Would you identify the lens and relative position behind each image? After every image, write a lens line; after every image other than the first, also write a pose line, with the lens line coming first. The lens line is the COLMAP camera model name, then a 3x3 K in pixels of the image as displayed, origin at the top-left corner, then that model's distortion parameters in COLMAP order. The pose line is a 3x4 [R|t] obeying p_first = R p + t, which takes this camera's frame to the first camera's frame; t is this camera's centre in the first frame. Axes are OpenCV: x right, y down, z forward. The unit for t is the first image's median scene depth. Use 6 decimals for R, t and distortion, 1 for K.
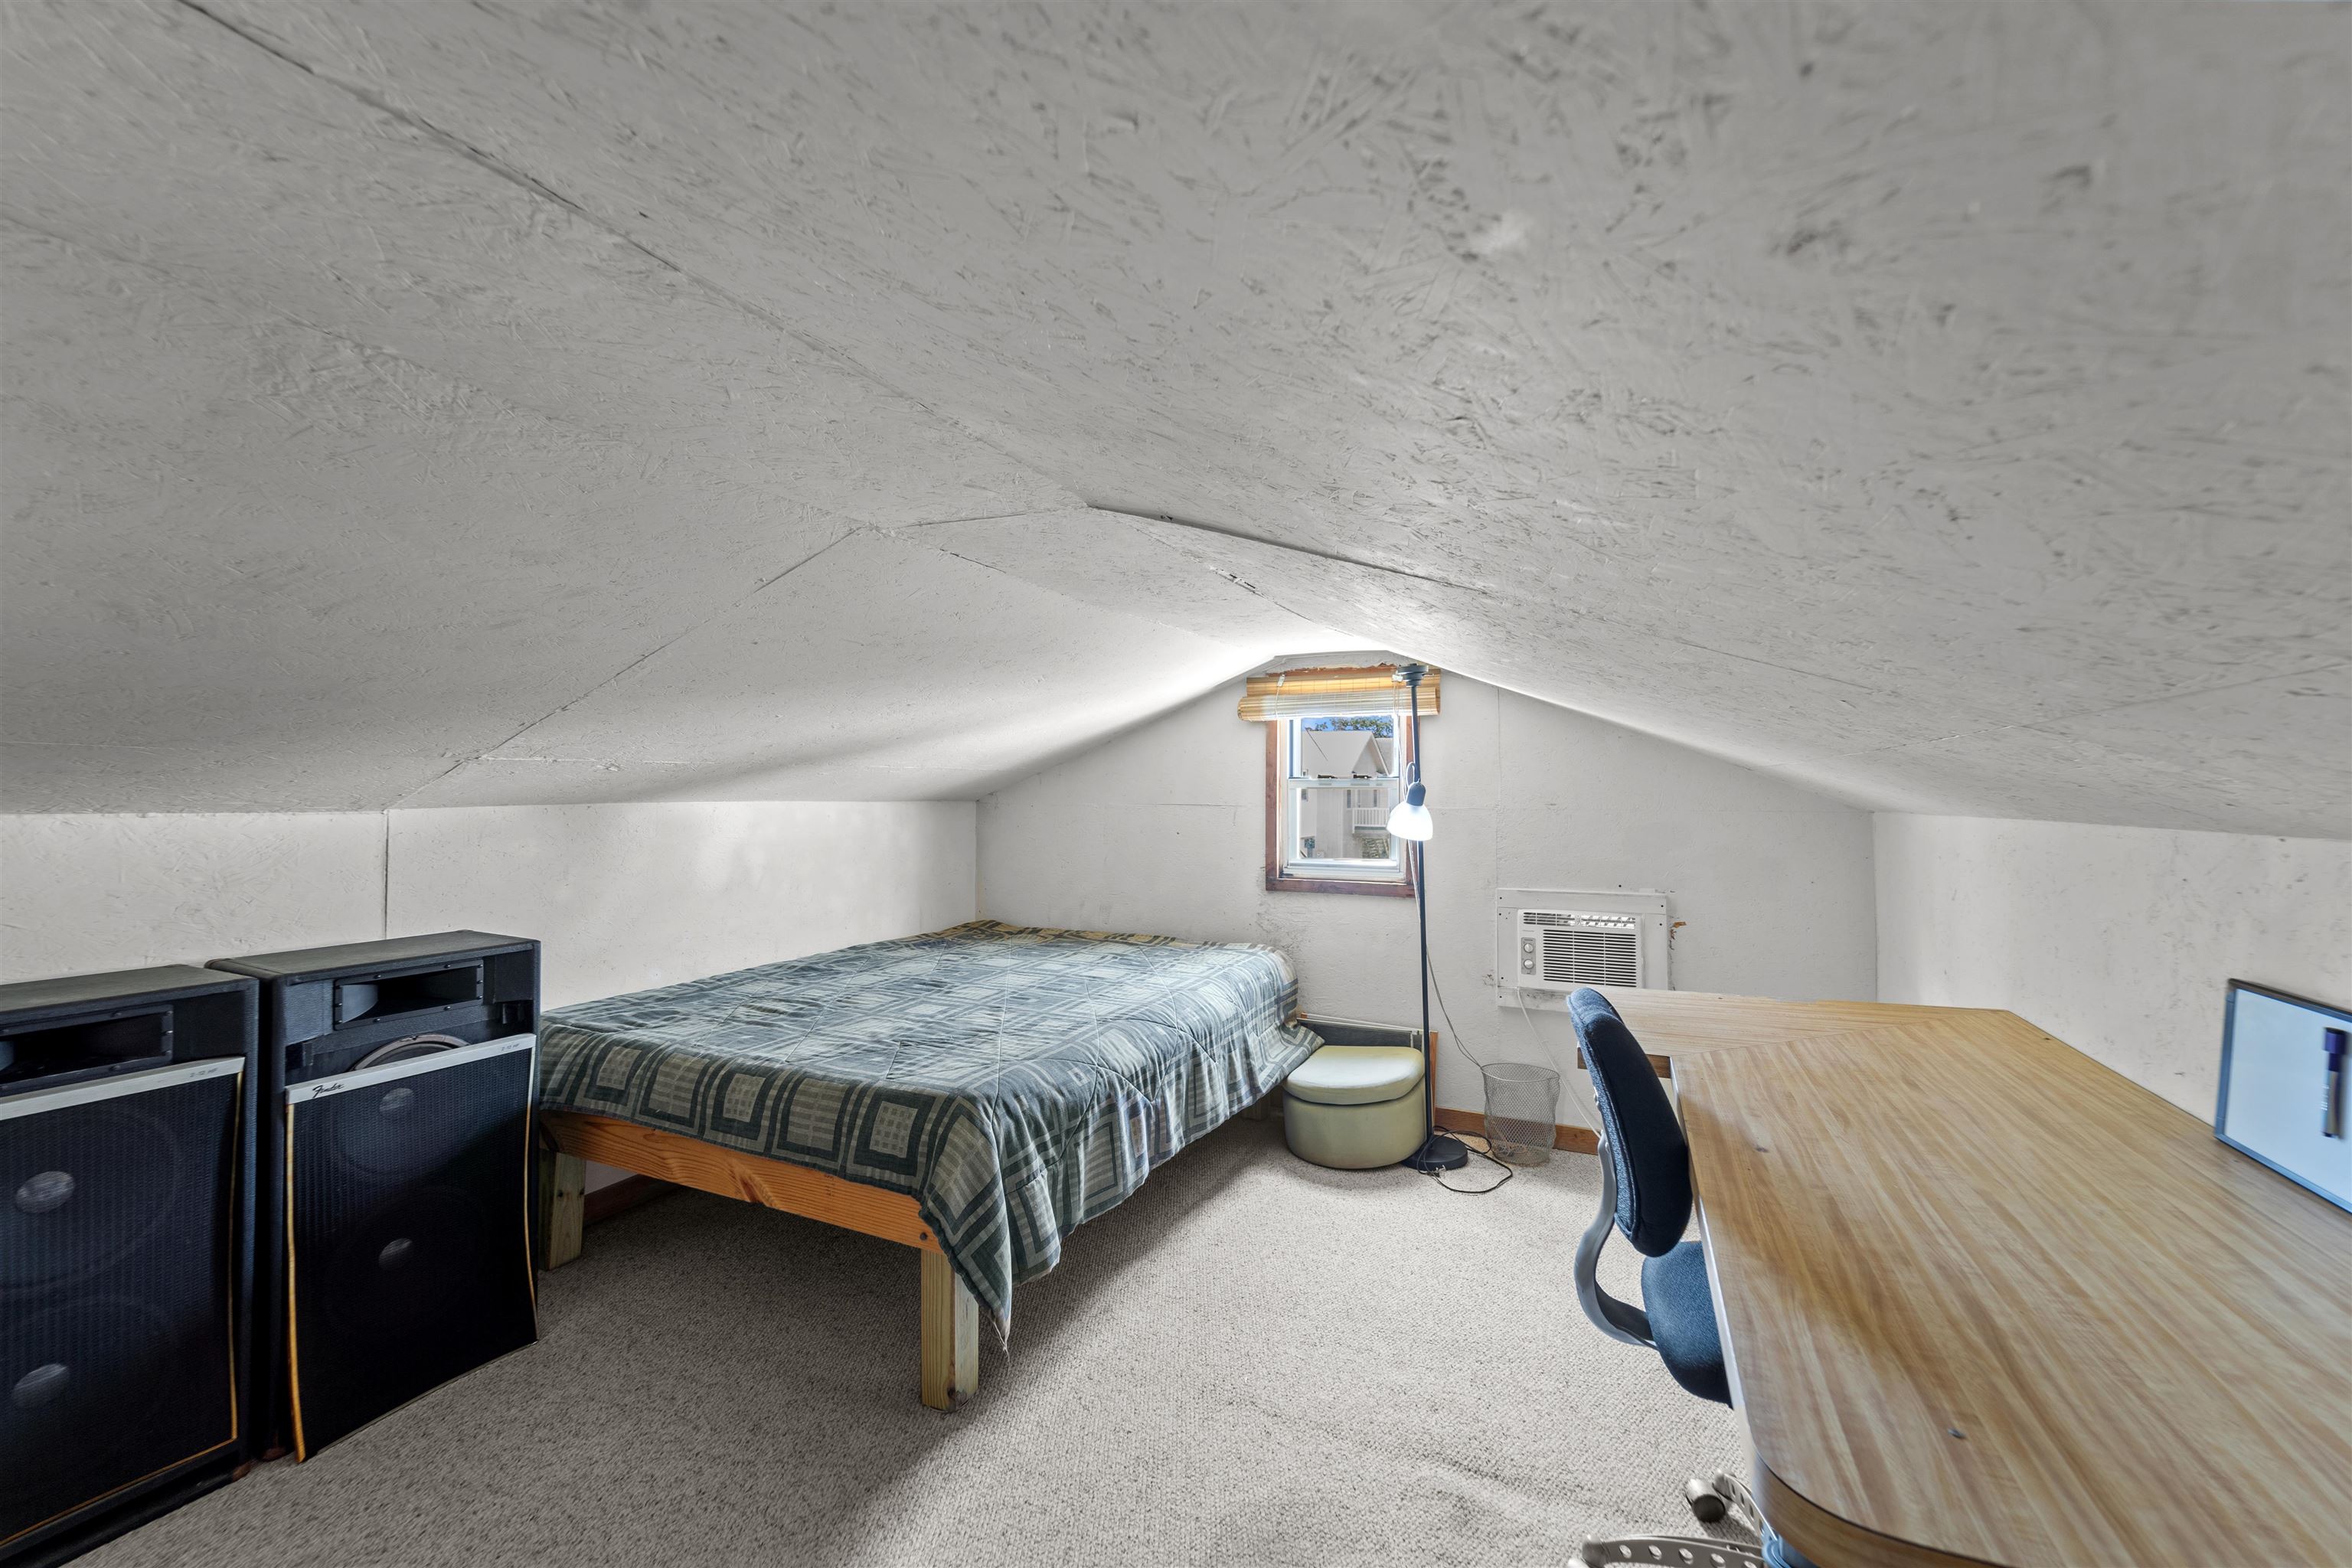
lens RADIAL K [[950.3, 0, 1182.0], [0, 950.3, 783.4], [0, 0, 1]] dist [0.005395, -0.003522]
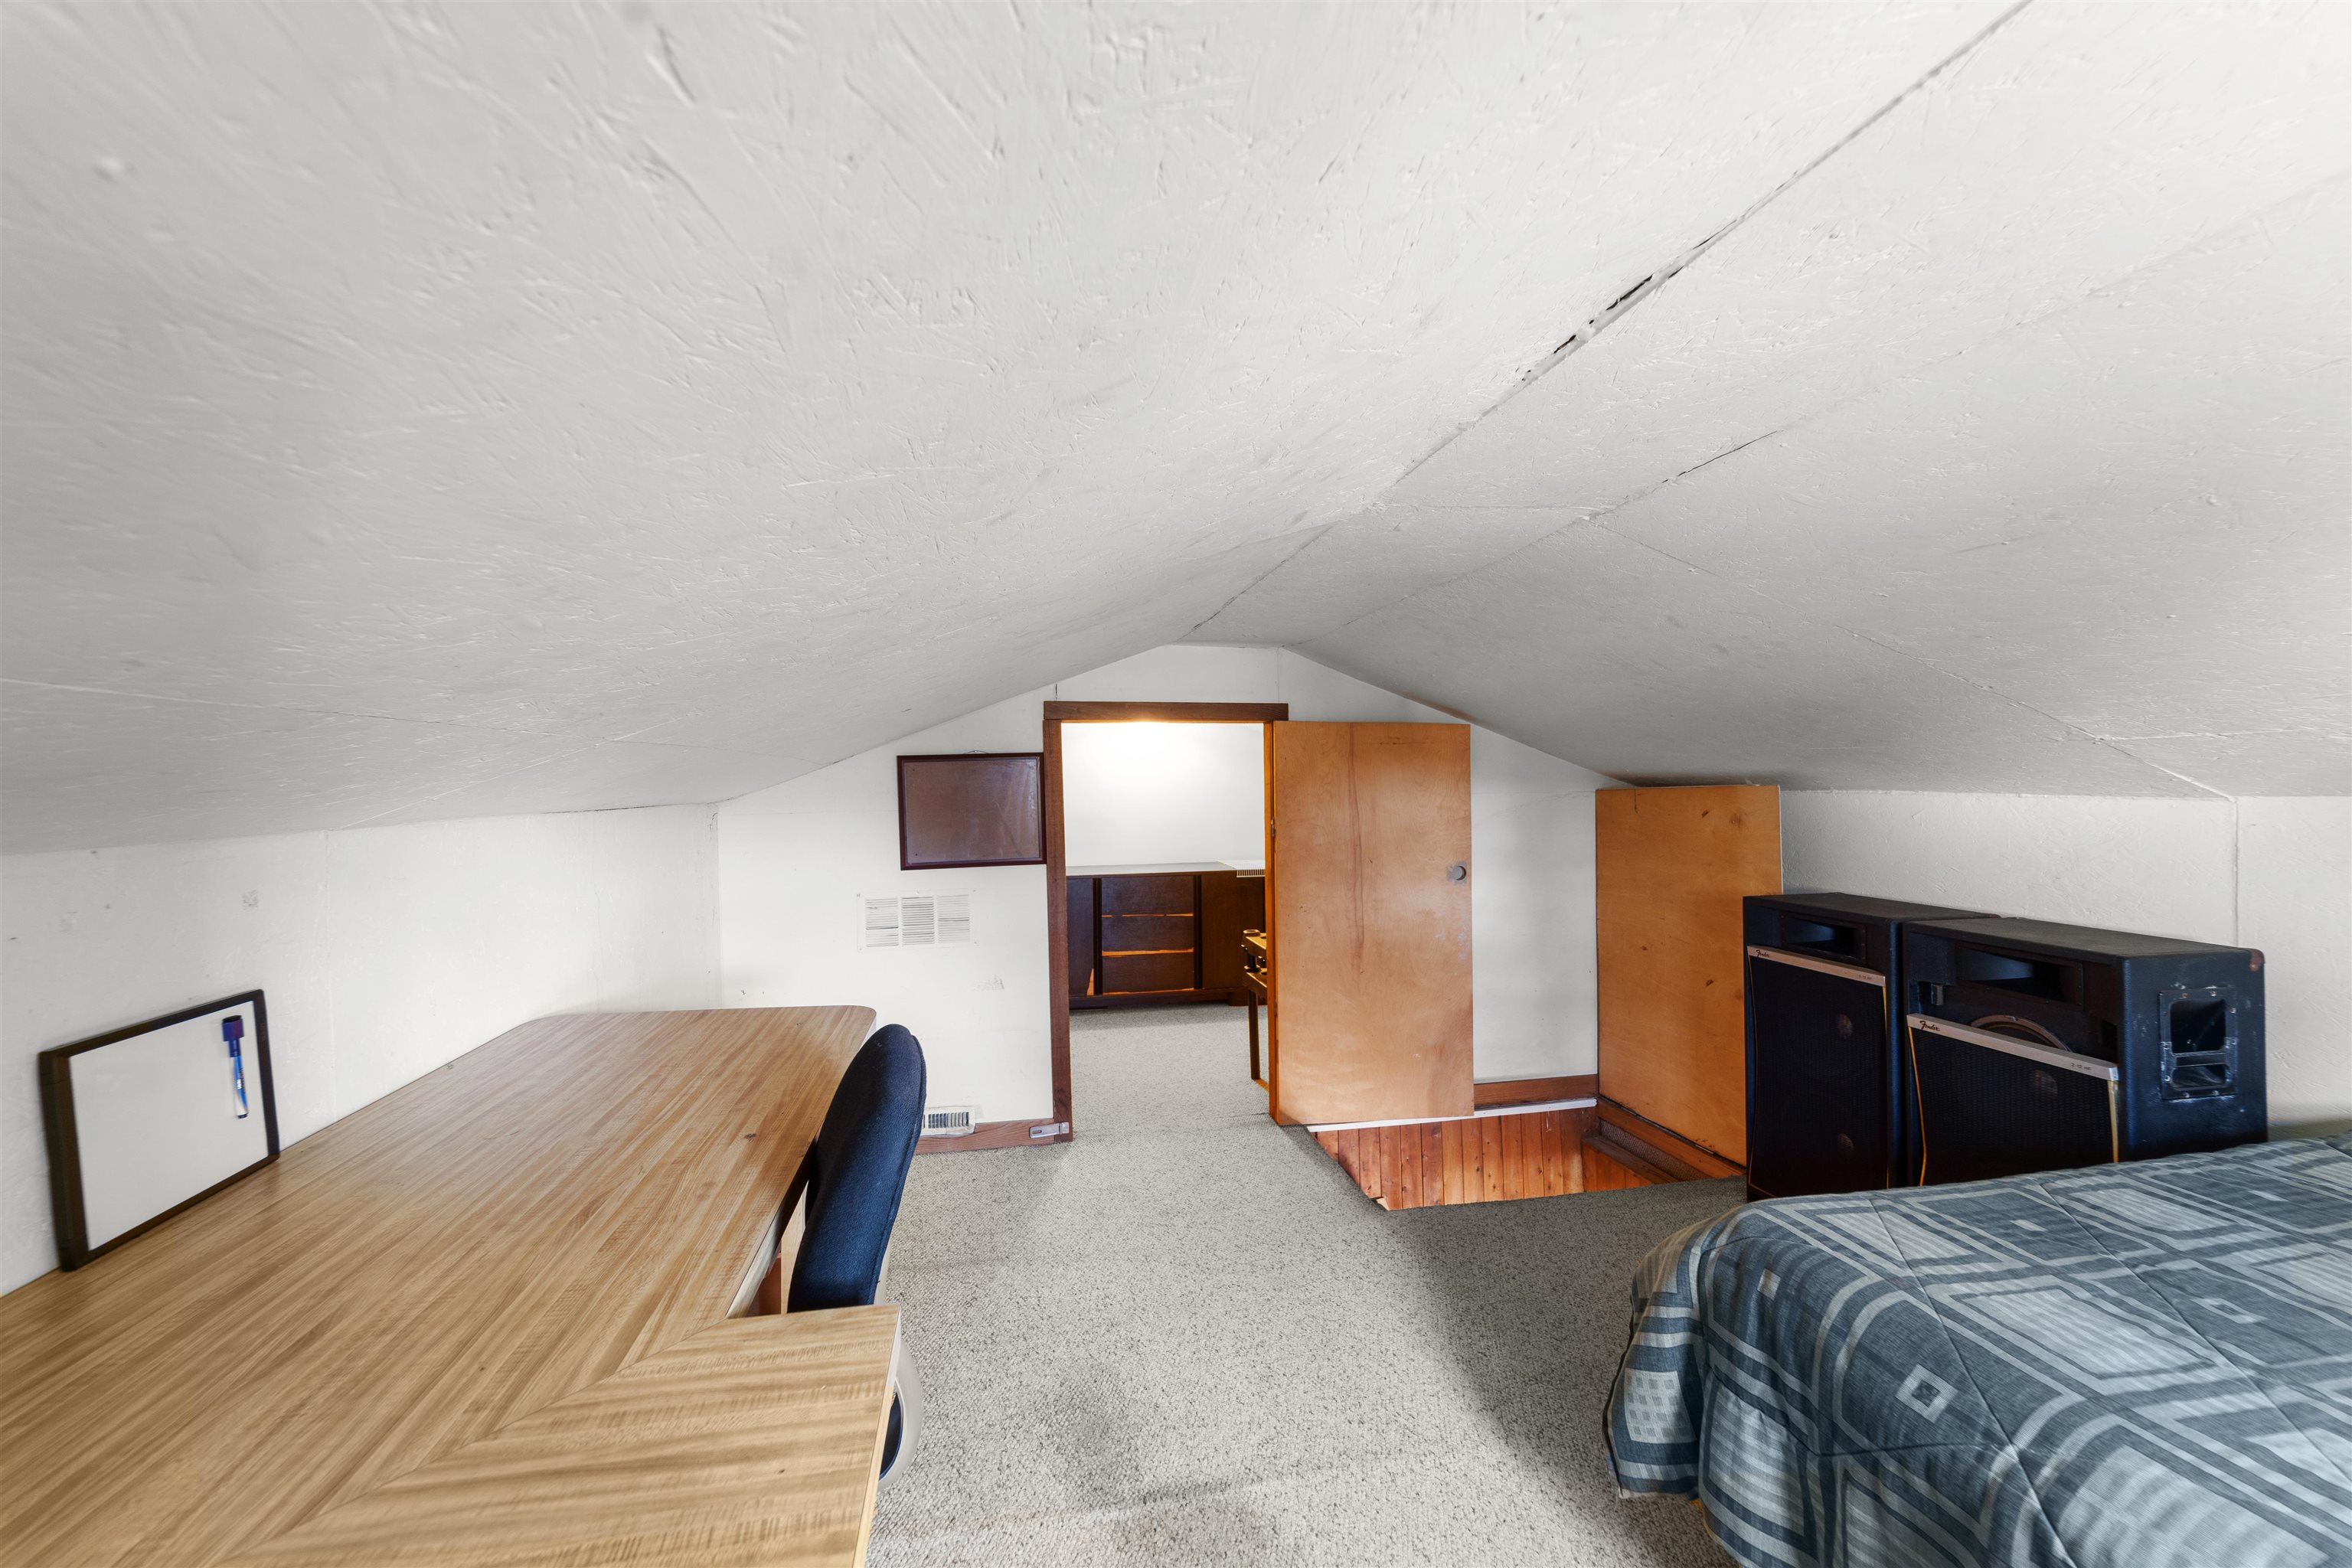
lens RADIAL K [[950.3, 0, 1174.9], [0, 950.3, 789.0], [0, 0, 1]] dist [0.005395, -0.003522]
pose [[-0.816562, 0.010950, -0.577154, 0.802796], [0.011466, 0.999930, 0.002748, 0.012634], [0.577144, -0.004374, -0.816631, 2.051562]]
